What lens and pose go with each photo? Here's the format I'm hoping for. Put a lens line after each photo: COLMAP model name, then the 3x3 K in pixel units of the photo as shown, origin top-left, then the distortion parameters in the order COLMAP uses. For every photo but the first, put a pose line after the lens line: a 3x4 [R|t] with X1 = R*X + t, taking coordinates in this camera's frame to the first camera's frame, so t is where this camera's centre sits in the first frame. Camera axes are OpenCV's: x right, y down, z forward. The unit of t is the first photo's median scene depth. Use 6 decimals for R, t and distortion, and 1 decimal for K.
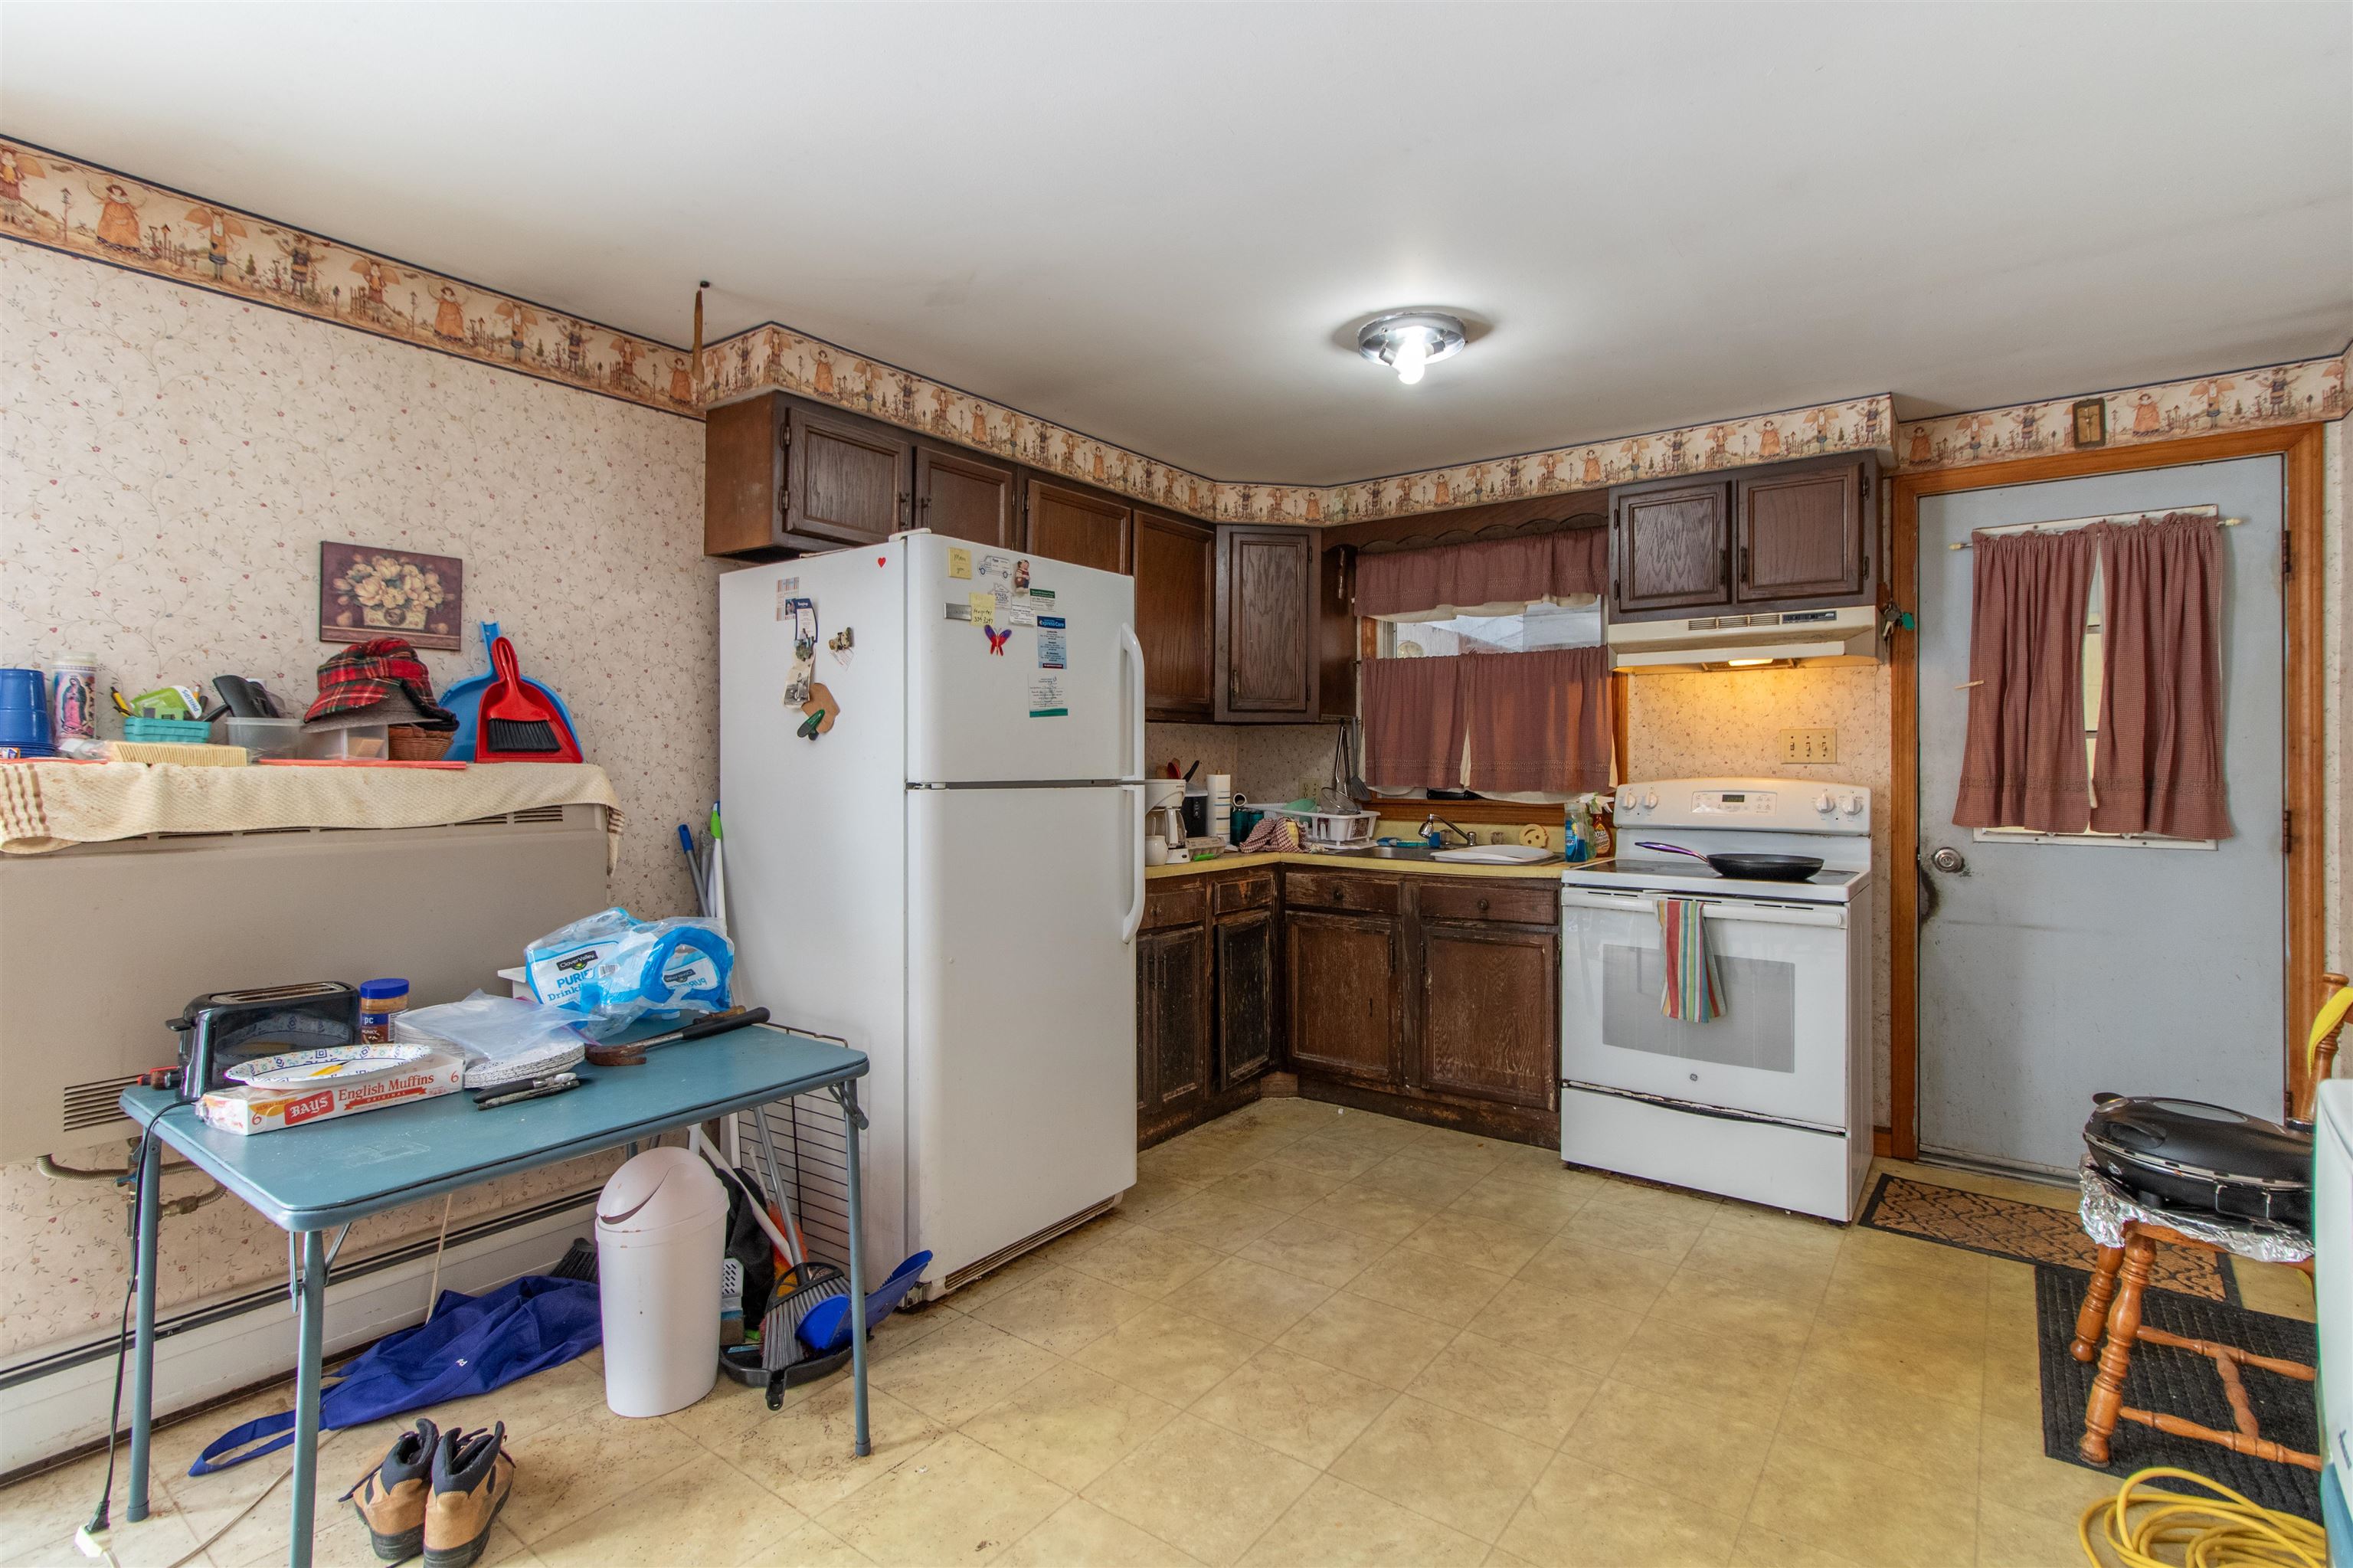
lens RADIAL K [[1109.7, 0, 1150.9], [0, 1109.7, 770.6], [0, 0, 1]] dist [-0.000144, 0.000790]
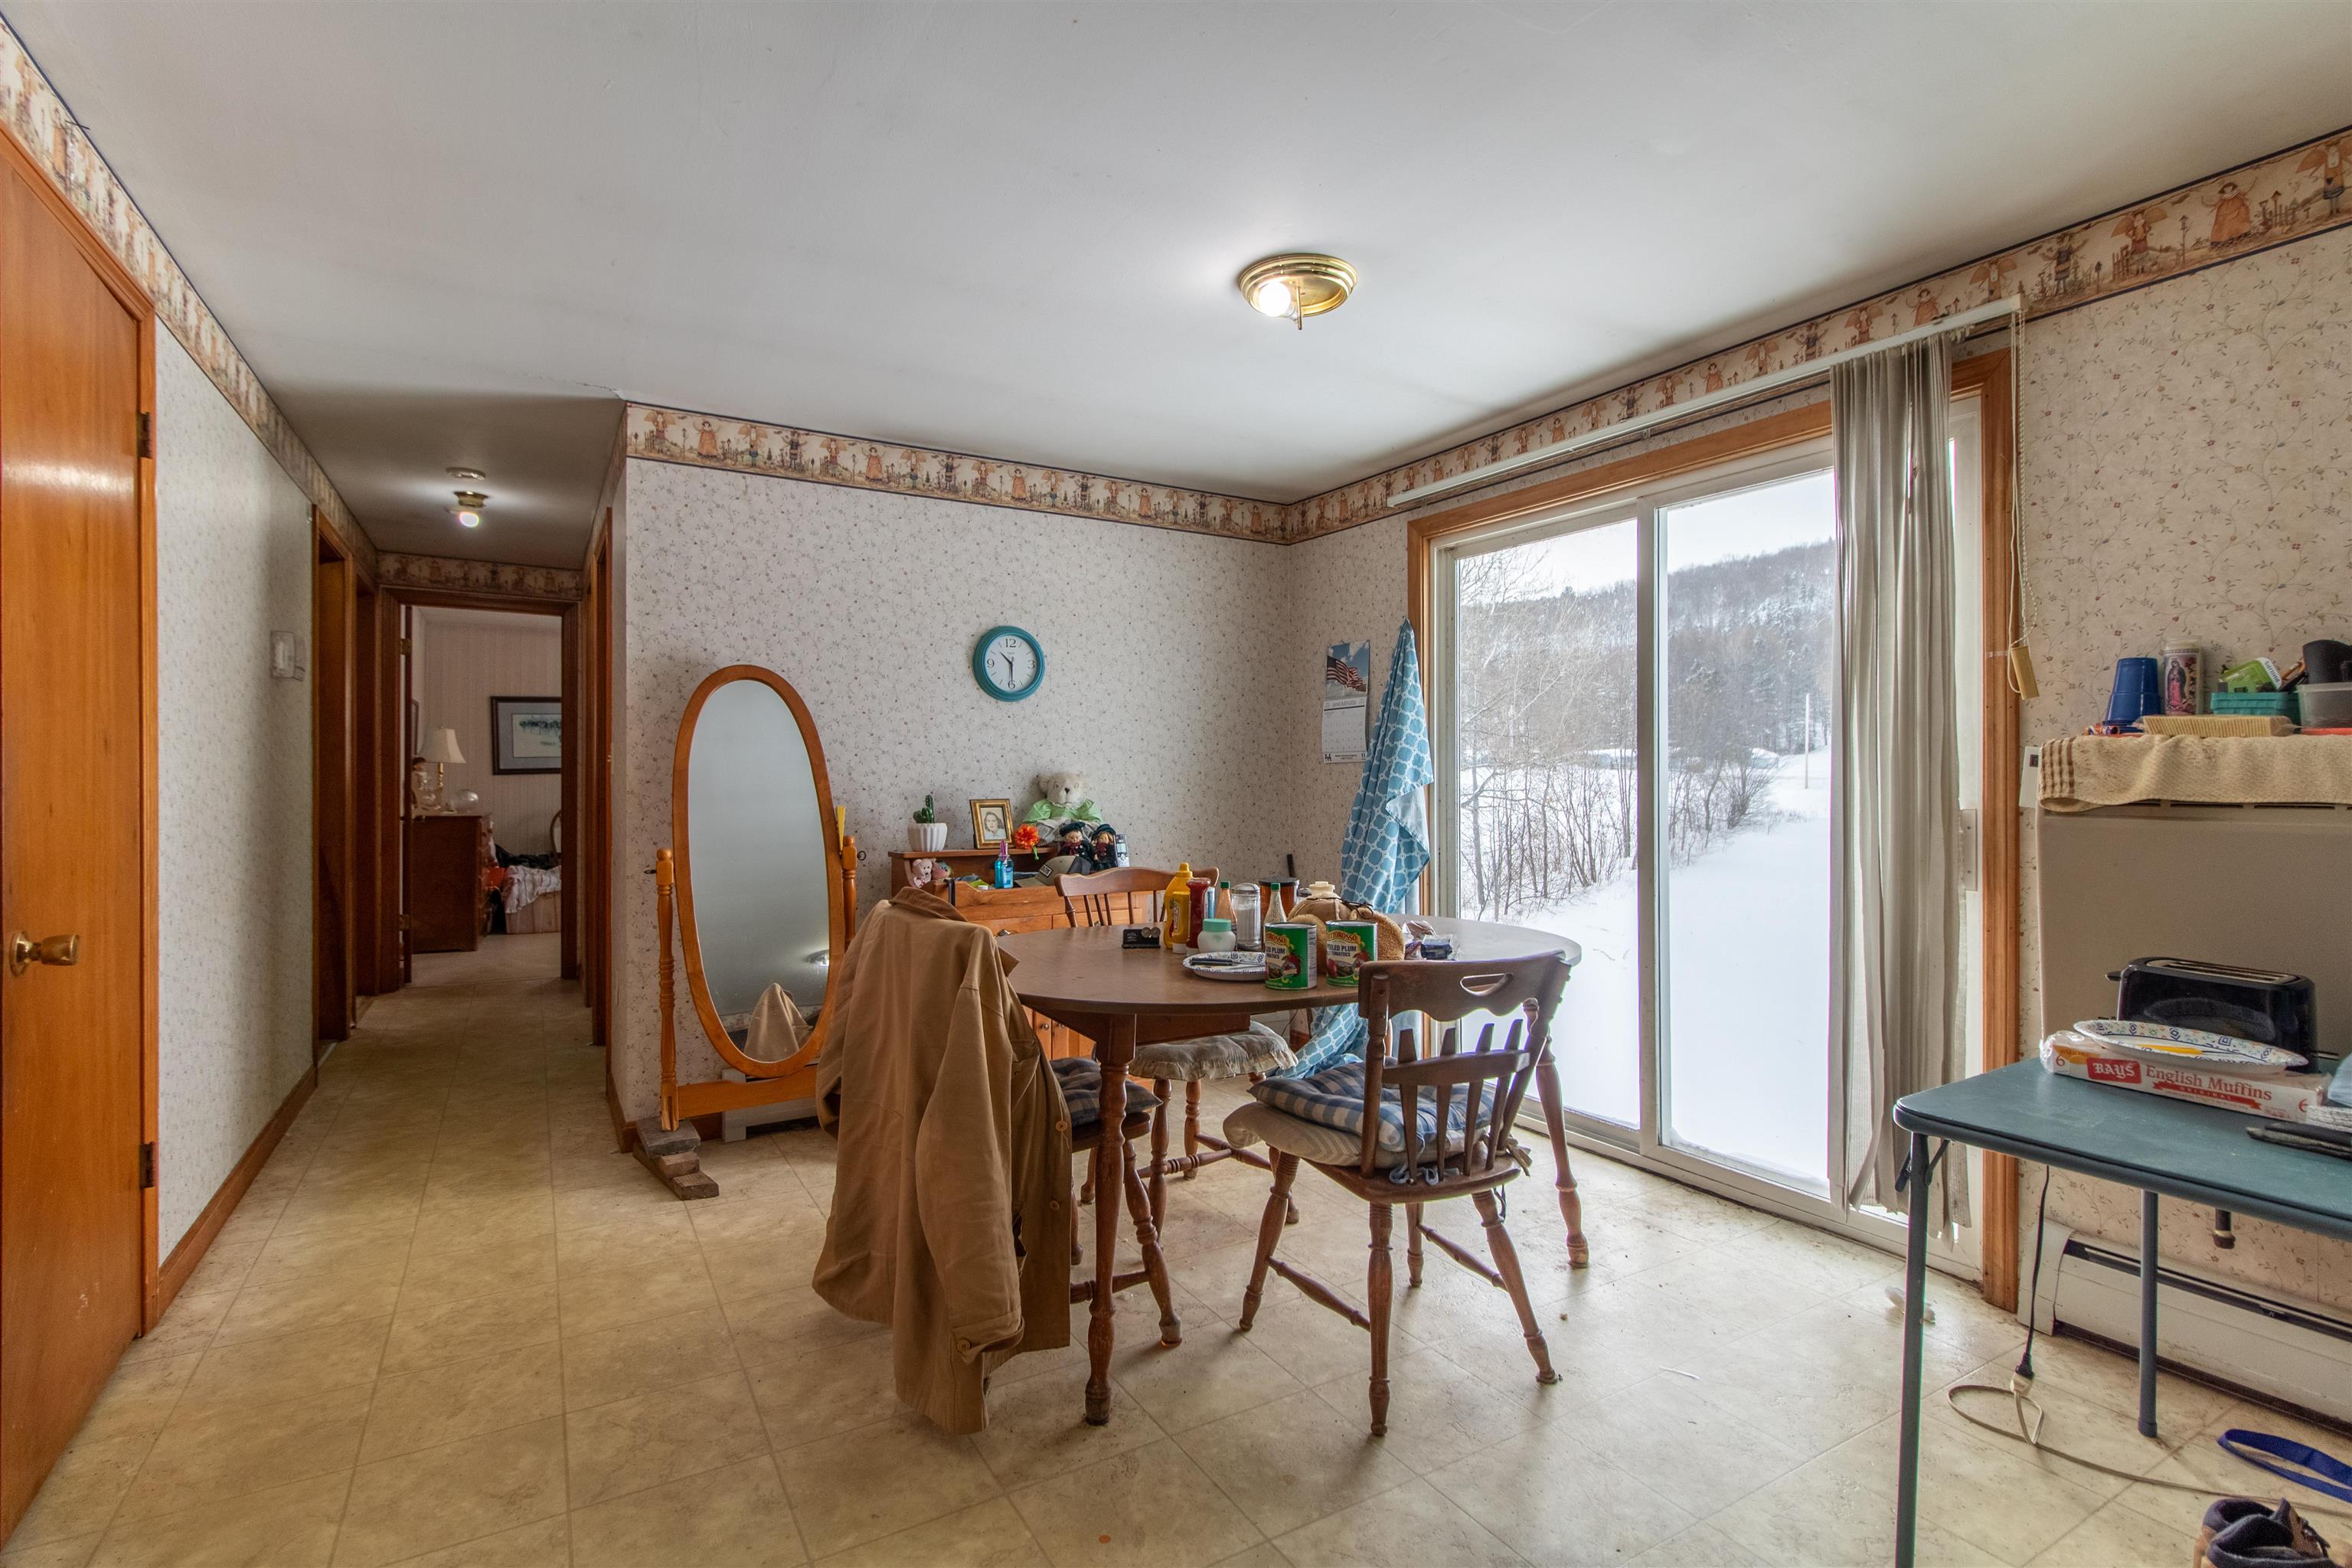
lens RADIAL K [[1109.2, 0, 1175.5], [0, 1109.2, 767.1], [0, 0, 1]] dist [-0.000144, 0.000790]
pose [[-0.401623, 0.002040, -0.915803, 0.416871], [0.005981, 0.999982, -0.000396, 0.016086], [0.915785, -0.005636, -0.401628, 0.497124]]
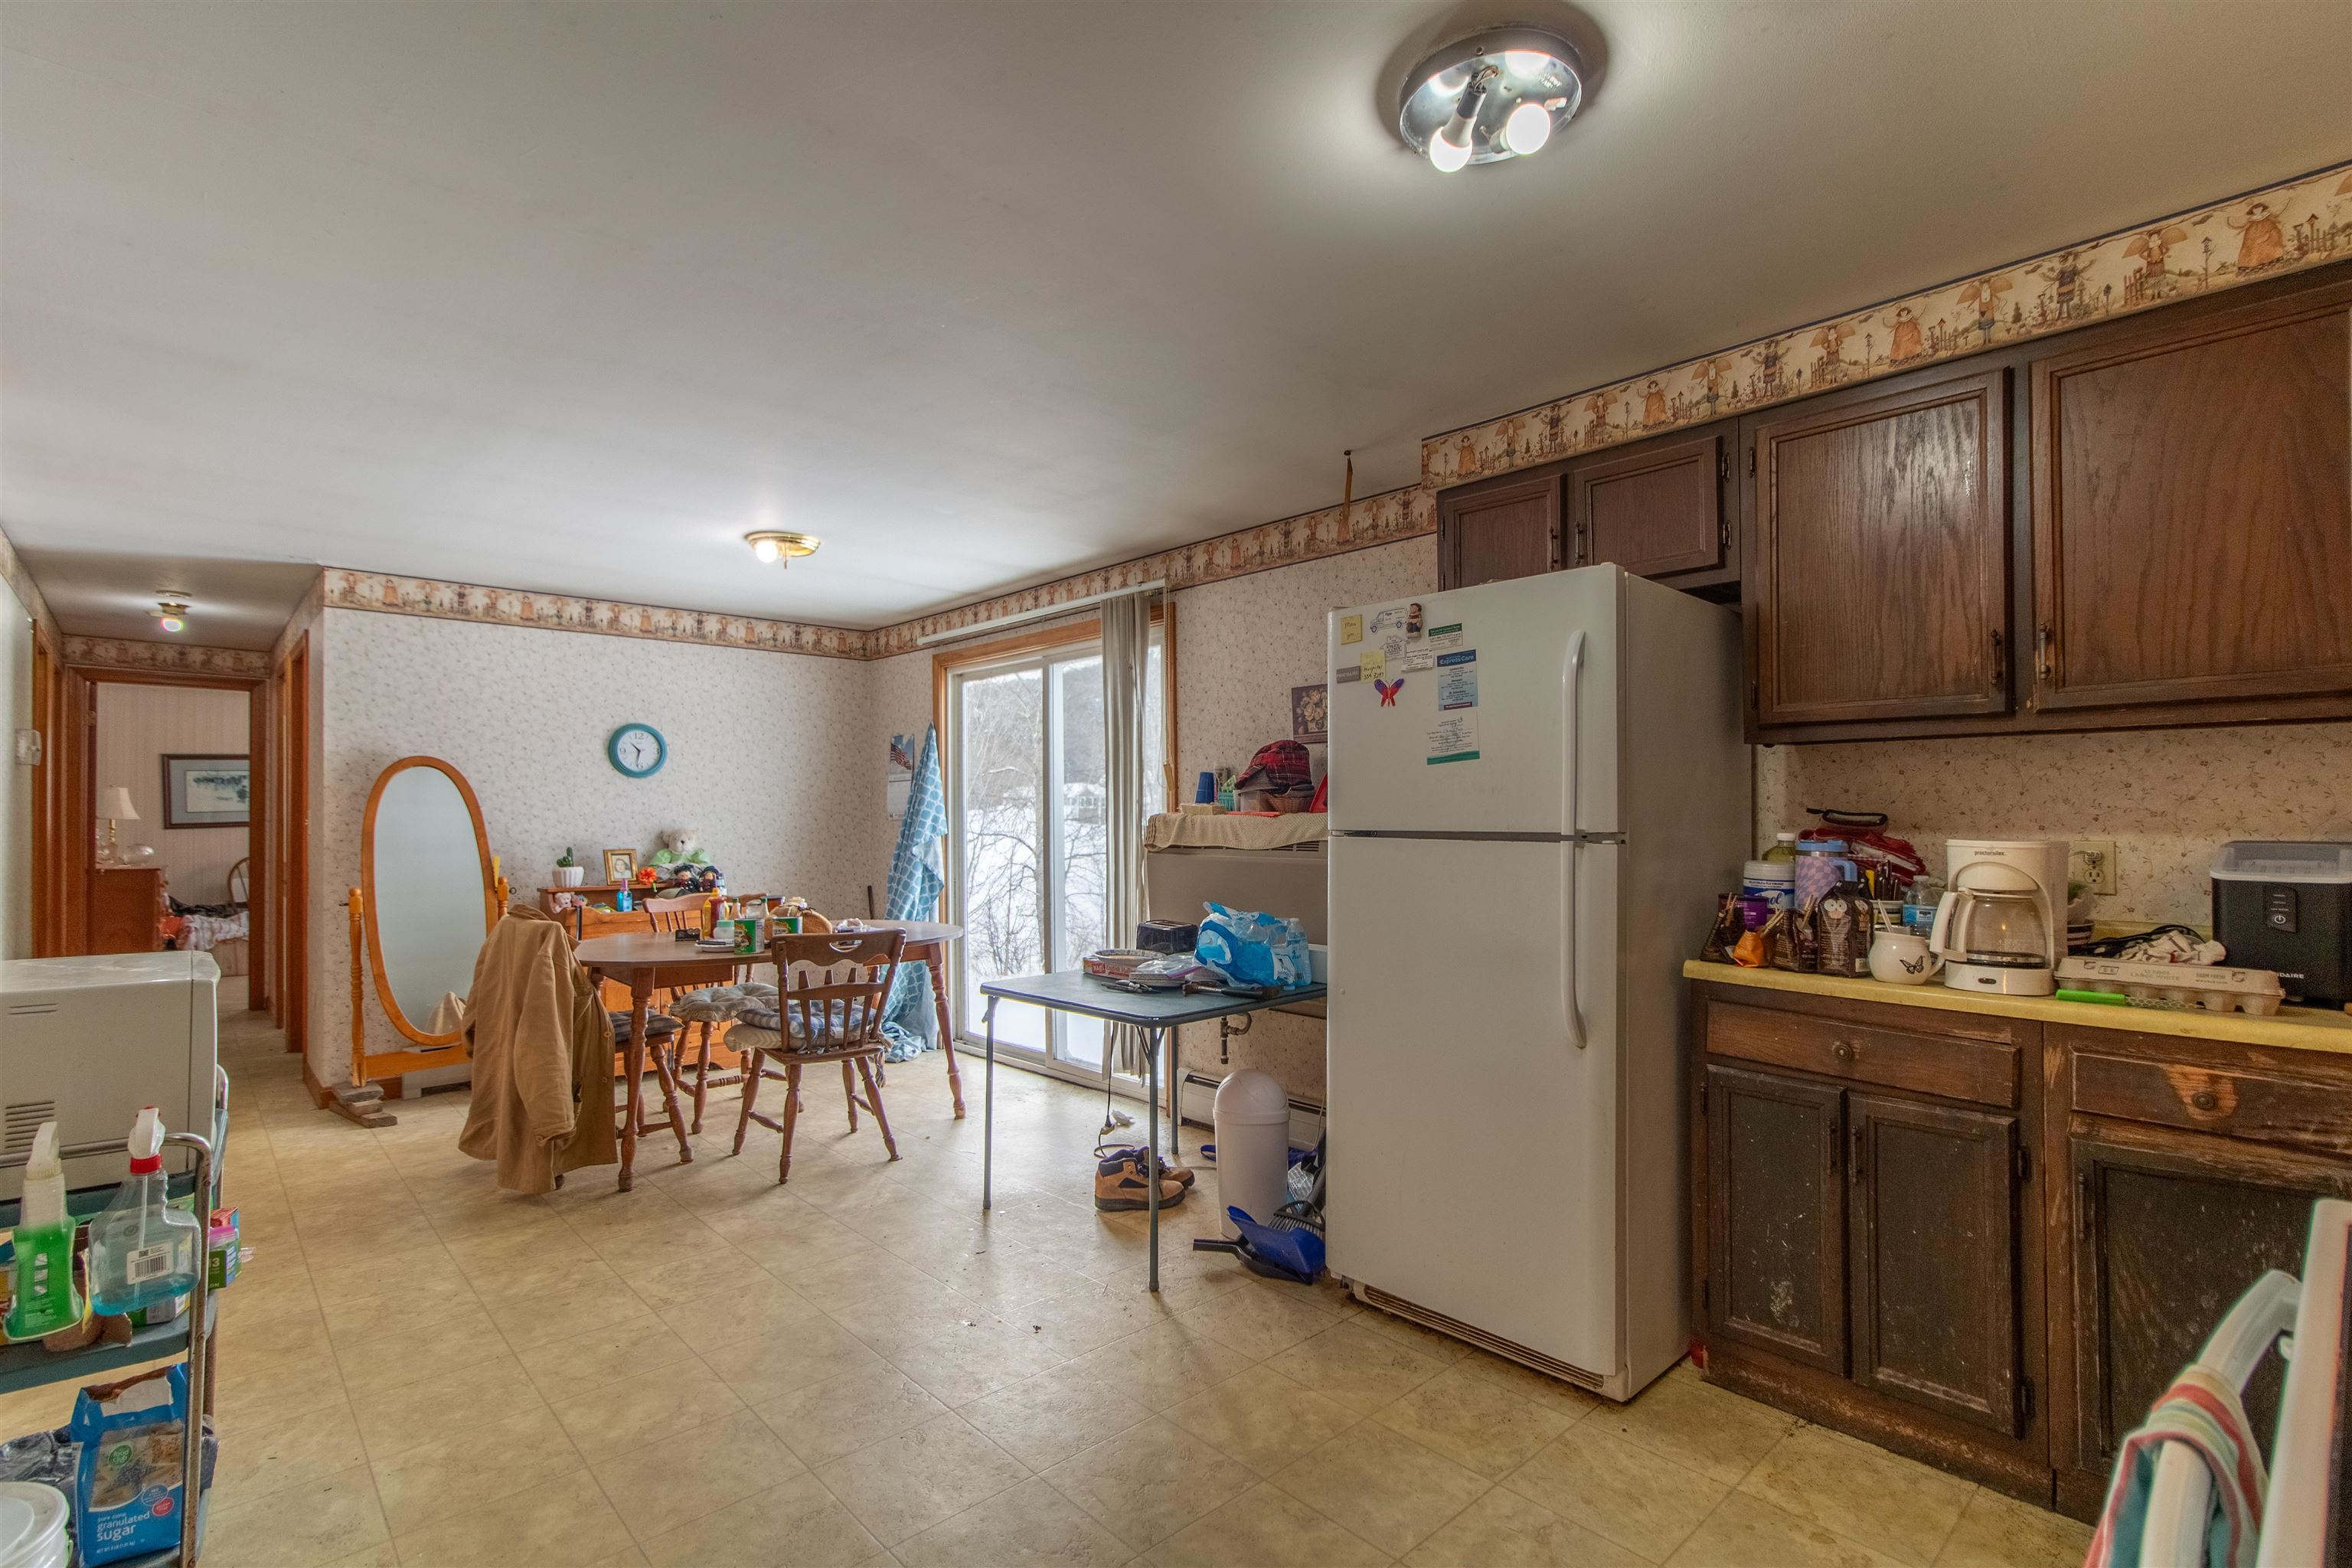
lens RADIAL K [[1109.2, 0, 1178.1], [0, 1109.2, 796.8], [0, 0, 1]] dist [-0.000144, 0.000790]
pose [[-0.200712, -0.005872, -0.979633, 1.136267], [0.011264, 0.999902, -0.008302, -0.020134], [0.979586, -0.012701, -0.200626, 1.287765]]
